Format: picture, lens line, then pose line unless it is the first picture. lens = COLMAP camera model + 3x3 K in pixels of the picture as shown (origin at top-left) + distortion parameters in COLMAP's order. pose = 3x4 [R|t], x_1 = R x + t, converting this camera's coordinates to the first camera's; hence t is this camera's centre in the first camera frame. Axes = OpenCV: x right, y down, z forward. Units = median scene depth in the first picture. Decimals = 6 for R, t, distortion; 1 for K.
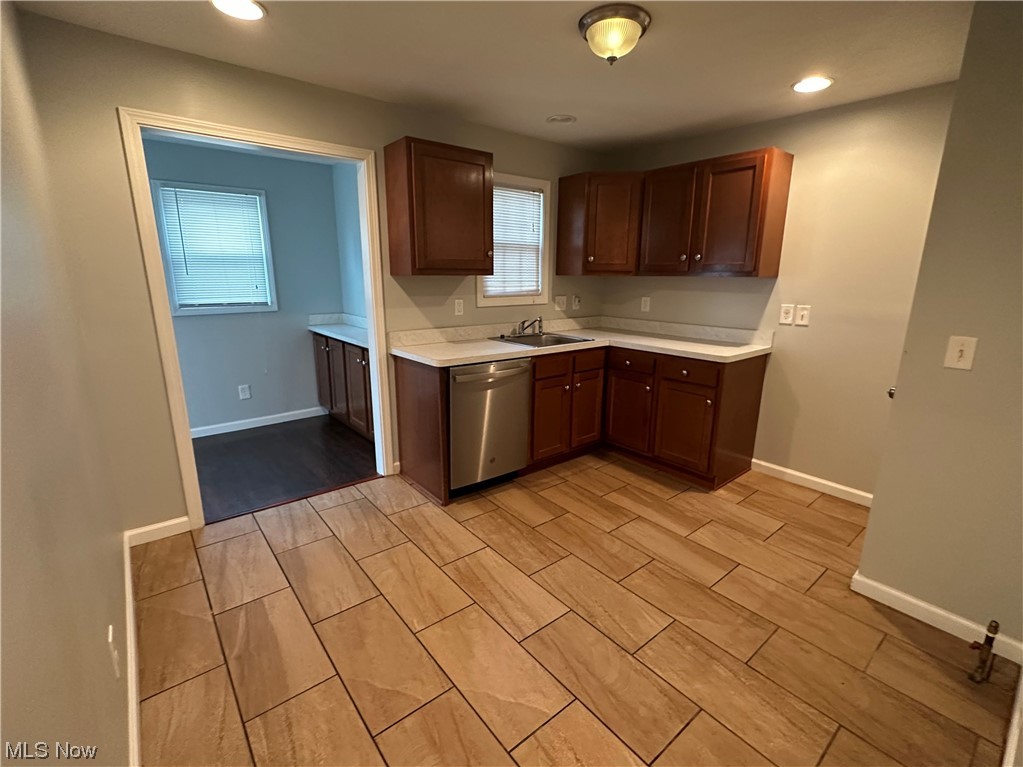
lens RADIAL K [[468.2, 0, 511.5], [0, 468.2, 383.5], [0, 0, 1]] dist [0.001692, 0.000267]
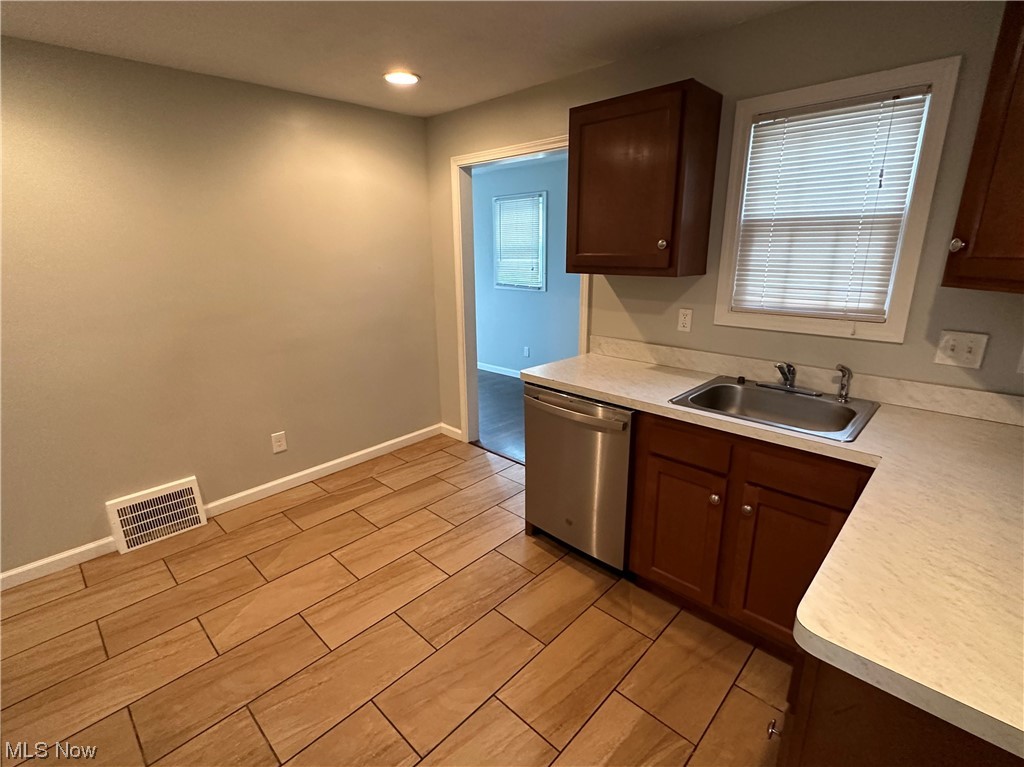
lens RADIAL K [[485.8, 0, 512.0], [0, 485.8, 383.5], [0, 0, 1]] dist [0.000878, -0.000031]
pose [[0.128143, 0.262866, -0.956285, 0.609478], [-0.219498, 0.947839, 0.231132, -0.199419], [0.967161, 0.180285, 0.179158, 0.696528]]
